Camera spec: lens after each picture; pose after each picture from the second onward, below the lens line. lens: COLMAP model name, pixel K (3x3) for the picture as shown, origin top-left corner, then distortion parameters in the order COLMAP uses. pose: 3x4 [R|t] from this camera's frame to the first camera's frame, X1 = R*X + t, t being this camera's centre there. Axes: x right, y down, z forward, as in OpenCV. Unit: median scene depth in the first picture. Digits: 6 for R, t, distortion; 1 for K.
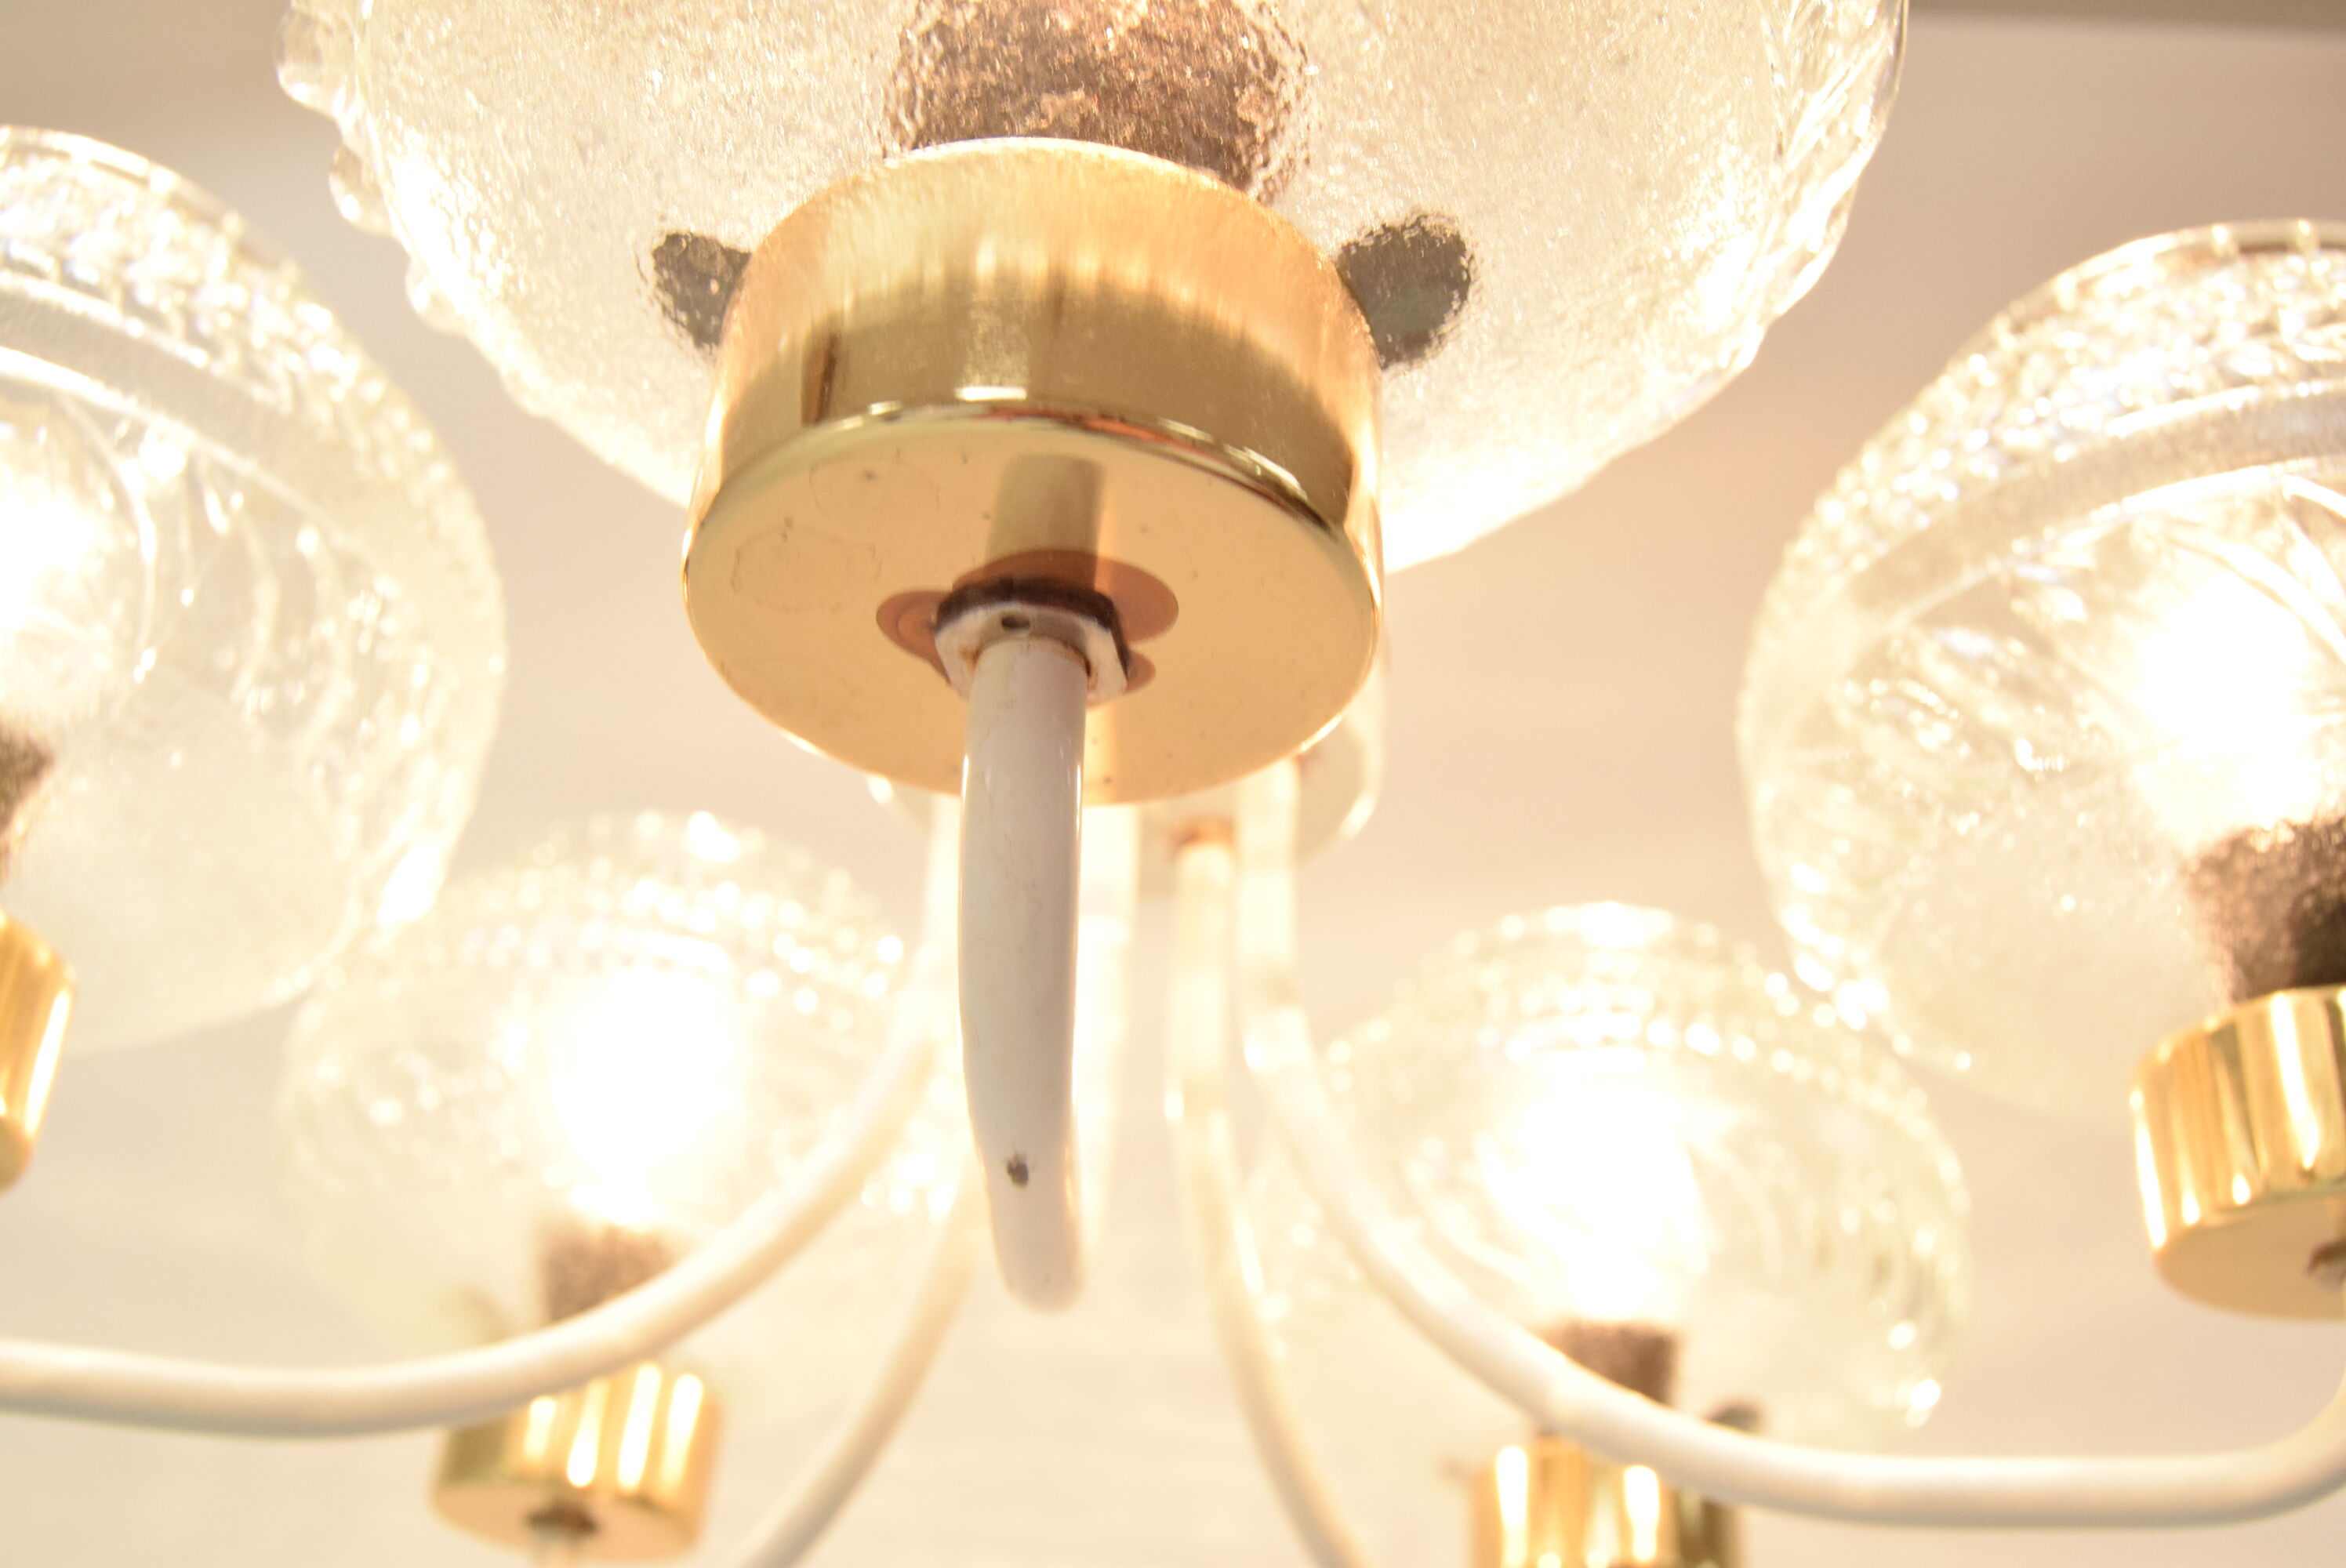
lens RADIAL K [[2295.5, 0, 1173.0], [0, 2295.5, 784.0], [0, 0, 1]] dist [-0.214377, -0.006187]
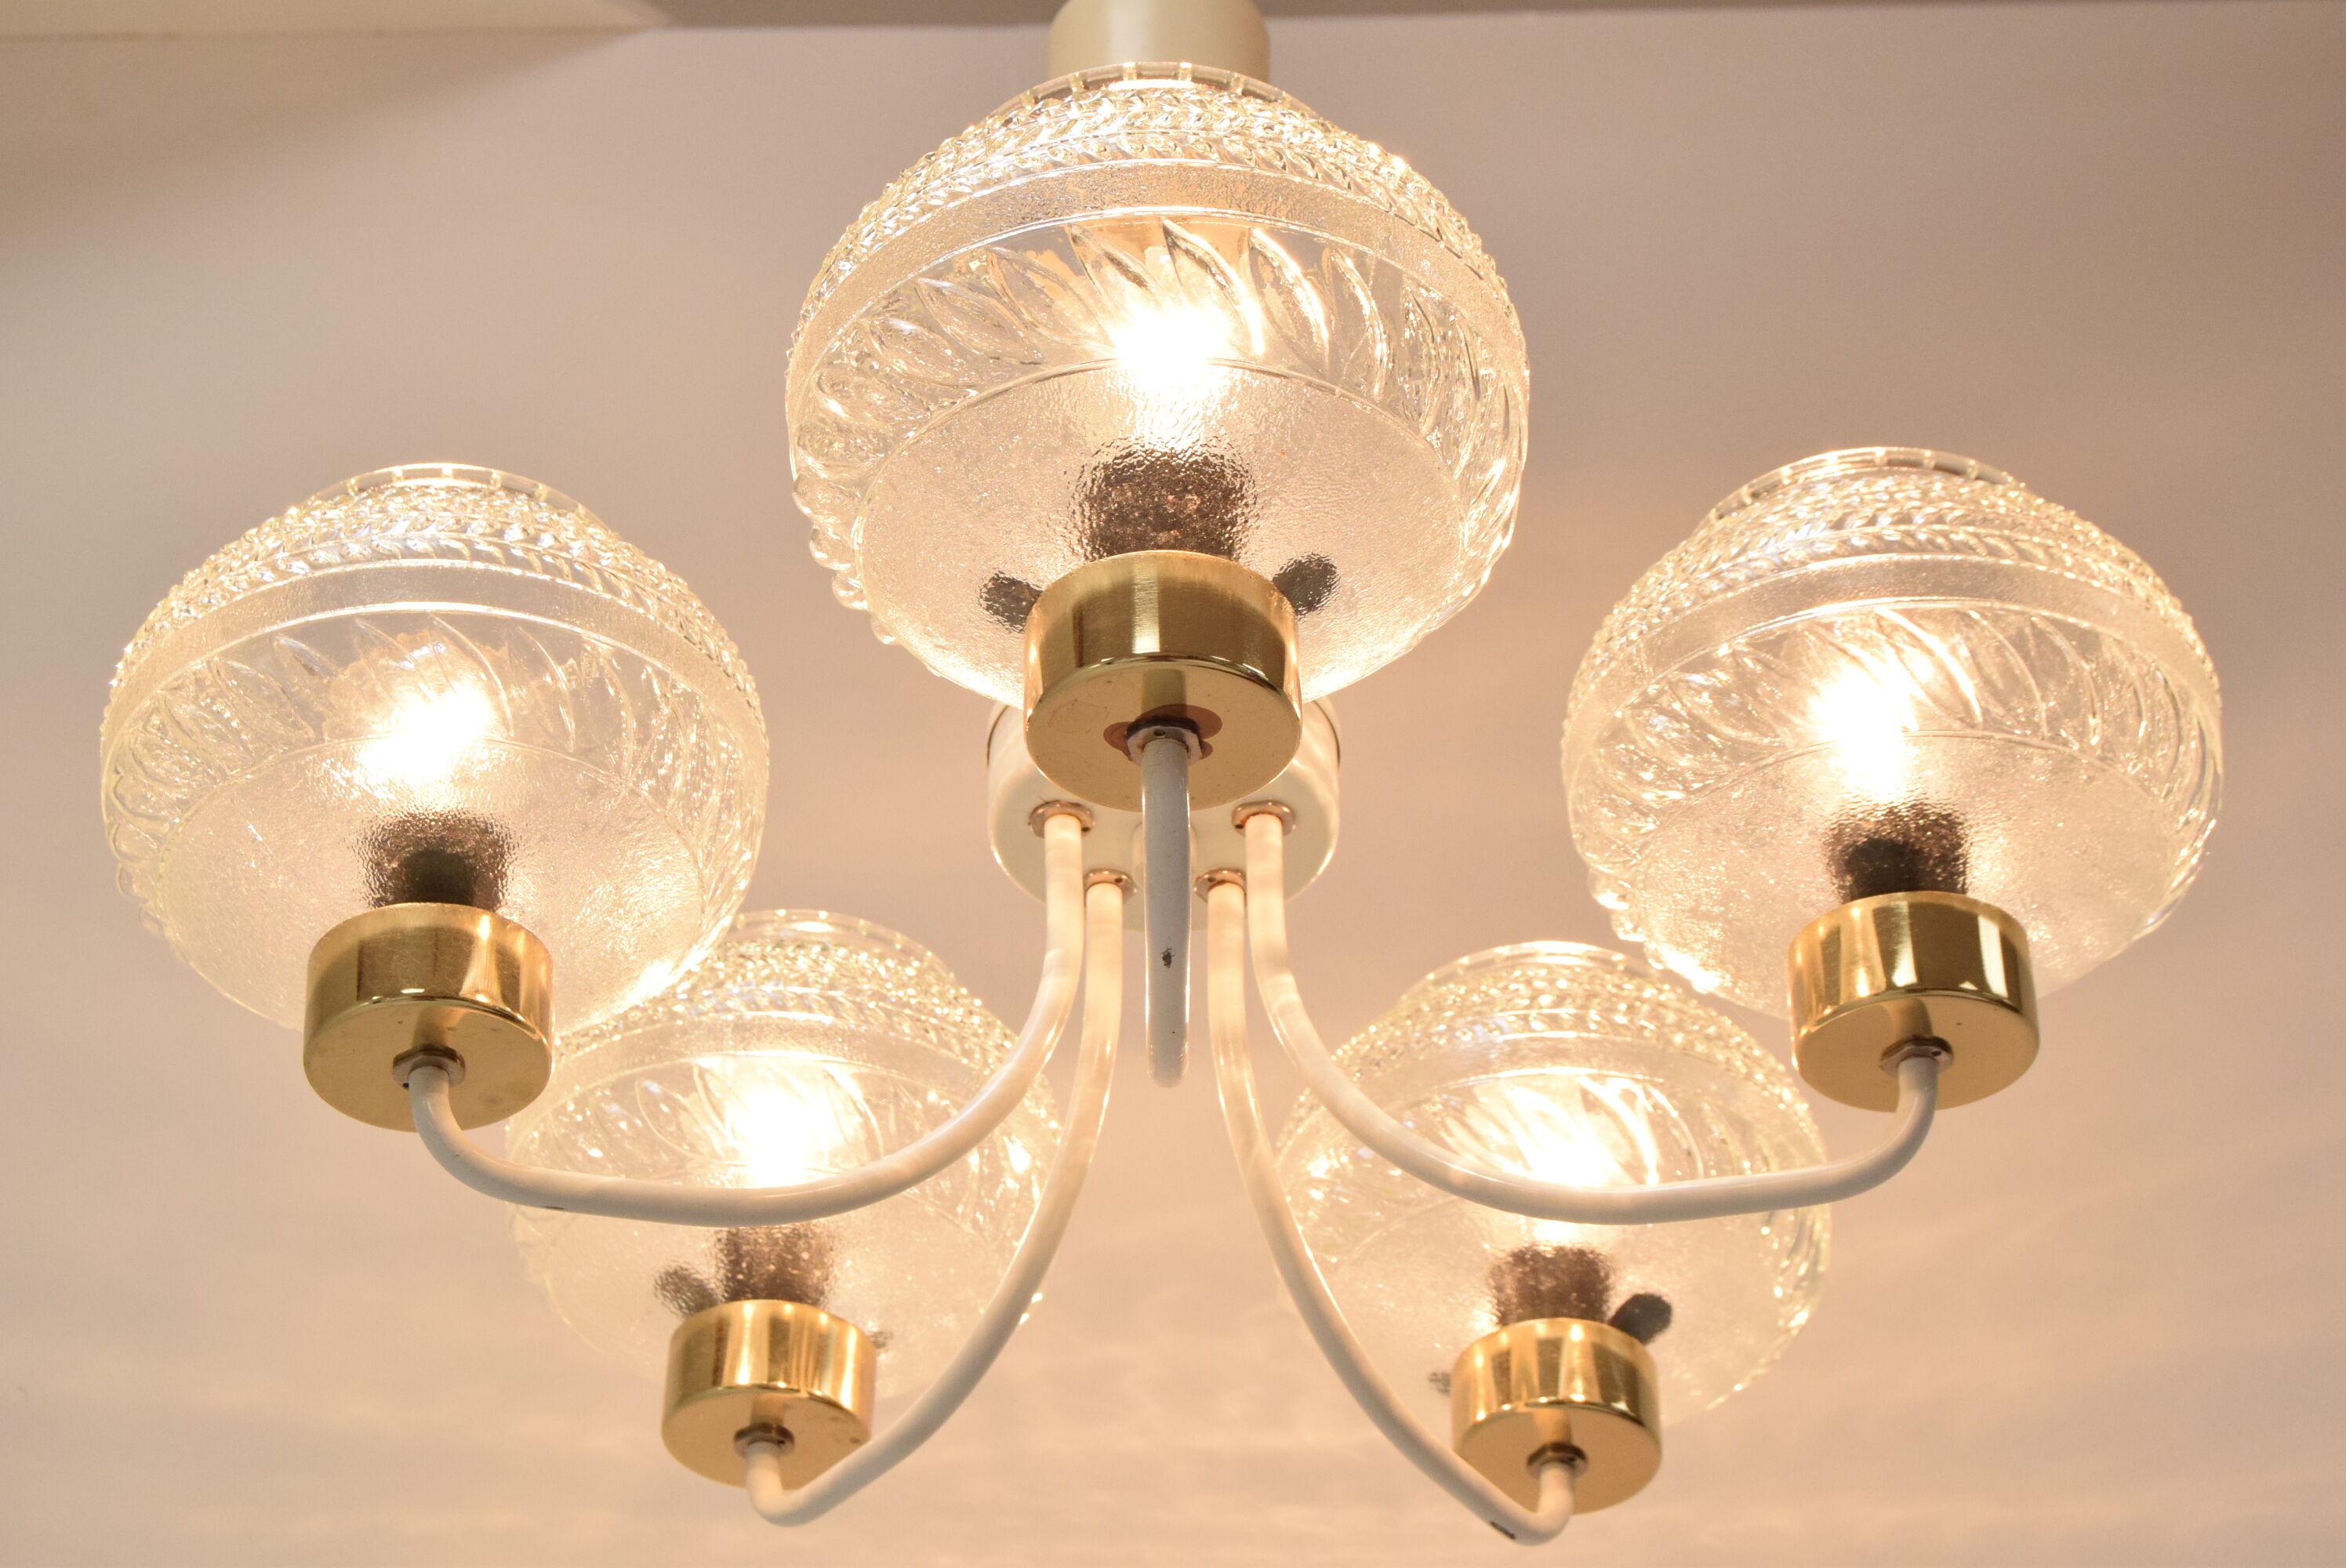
lens RADIAL K [[3977.2, 0, 1173.0], [0, 3977.2, 784.0], [0, 0, 1]] dist [-0.006428, -0.048929]
pose [[0.998305, -0.055235, 0.018362, -0.133099], [0.056261, 0.996543, -0.061122, 0.253483], [-0.014922, 0.062051, 0.997961, -3.366822]]
